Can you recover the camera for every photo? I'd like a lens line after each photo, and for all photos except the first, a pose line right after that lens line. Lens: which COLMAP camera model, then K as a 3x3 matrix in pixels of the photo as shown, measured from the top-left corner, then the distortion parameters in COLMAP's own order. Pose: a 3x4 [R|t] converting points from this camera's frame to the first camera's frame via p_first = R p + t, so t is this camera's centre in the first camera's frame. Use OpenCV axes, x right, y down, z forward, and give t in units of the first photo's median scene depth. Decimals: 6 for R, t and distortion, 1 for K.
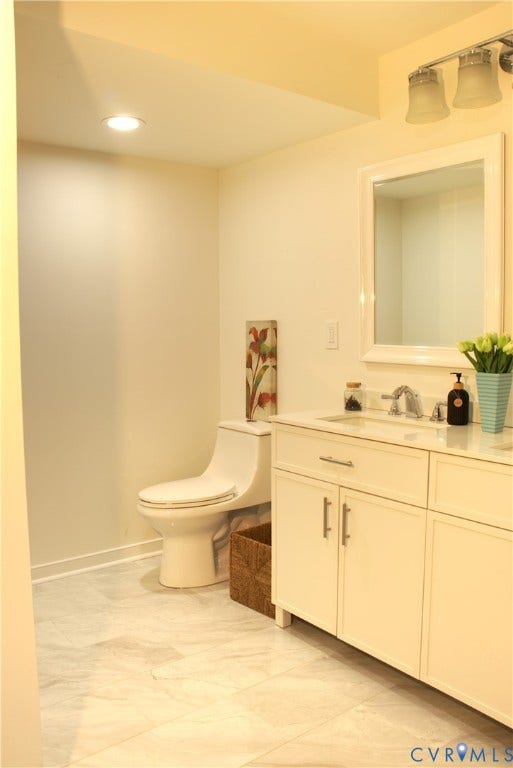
lens RADIAL K [[698.7, 0, 256.1], [0, 698.7, 349.6], [0, 0, 1]] dist [-0.041765, 0.001561]
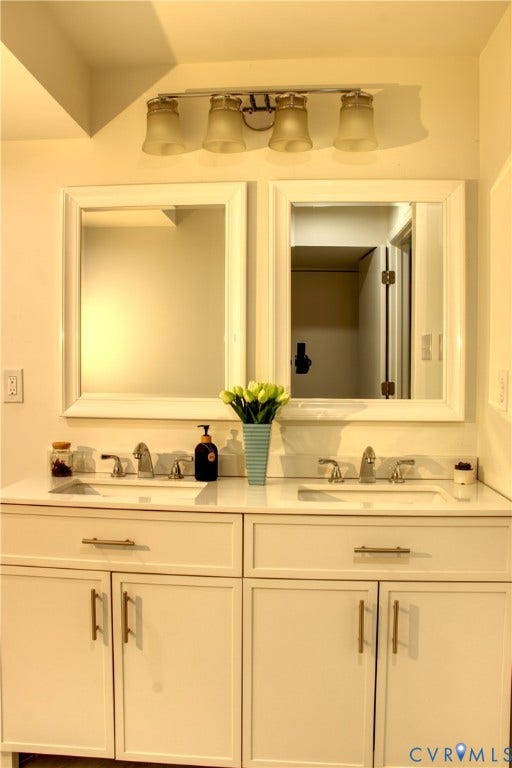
lens RADIAL K [[624.9, 0, 246.8], [0, 624.9, 388.4], [0, 0, 1]] dist [-0.174596, 0.152233]
pose [[0.665085, -0.012722, 0.746659, -0.297661], [0.019764, 0.999805, -0.000569, -0.014402], [-0.746506, 0.015136, 0.665206, 0.395994]]
